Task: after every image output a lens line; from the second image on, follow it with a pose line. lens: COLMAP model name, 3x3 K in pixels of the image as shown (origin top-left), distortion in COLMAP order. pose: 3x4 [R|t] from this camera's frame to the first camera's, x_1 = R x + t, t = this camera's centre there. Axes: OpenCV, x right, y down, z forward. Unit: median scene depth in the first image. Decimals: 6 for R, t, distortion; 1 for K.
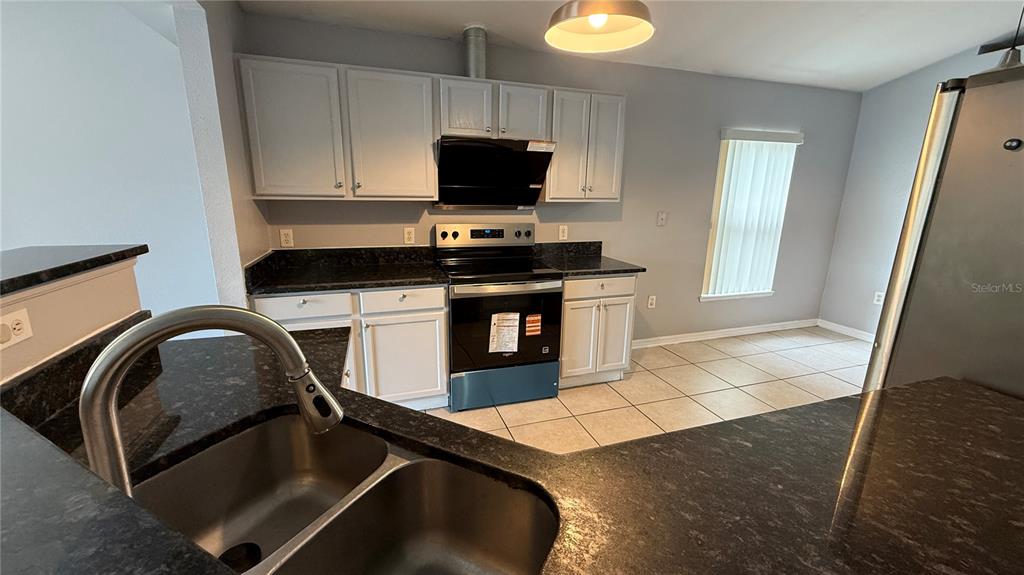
lens RADIAL K [[423.7, 0, 513.1], [0, 423.7, 291.9], [0, 0, 1]] dist [0.000546, -0.000007]
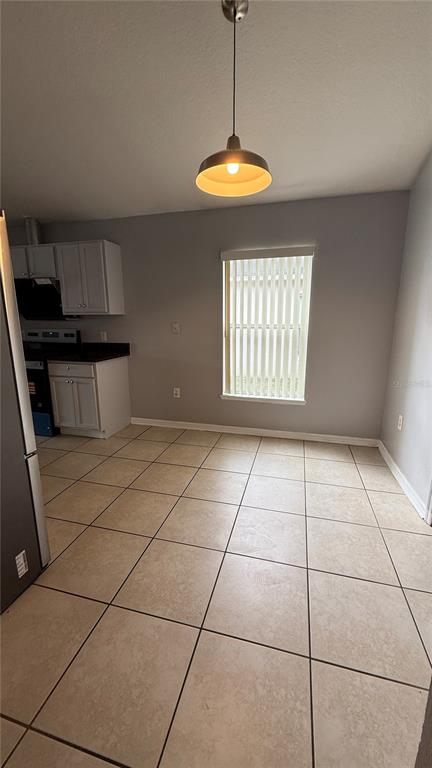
lens RADIAL K [[325.5, 0, 216.0], [0, 325.5, 384.0], [0, 0, 1]] dist [0.000621, 0.000009]
pose [[0.817779, 0.103922, -0.566072, 0.981564], [-0.119415, 0.992797, 0.009748, -0.026371], [0.563007, 0.059626, 0.824298, 0.252645]]
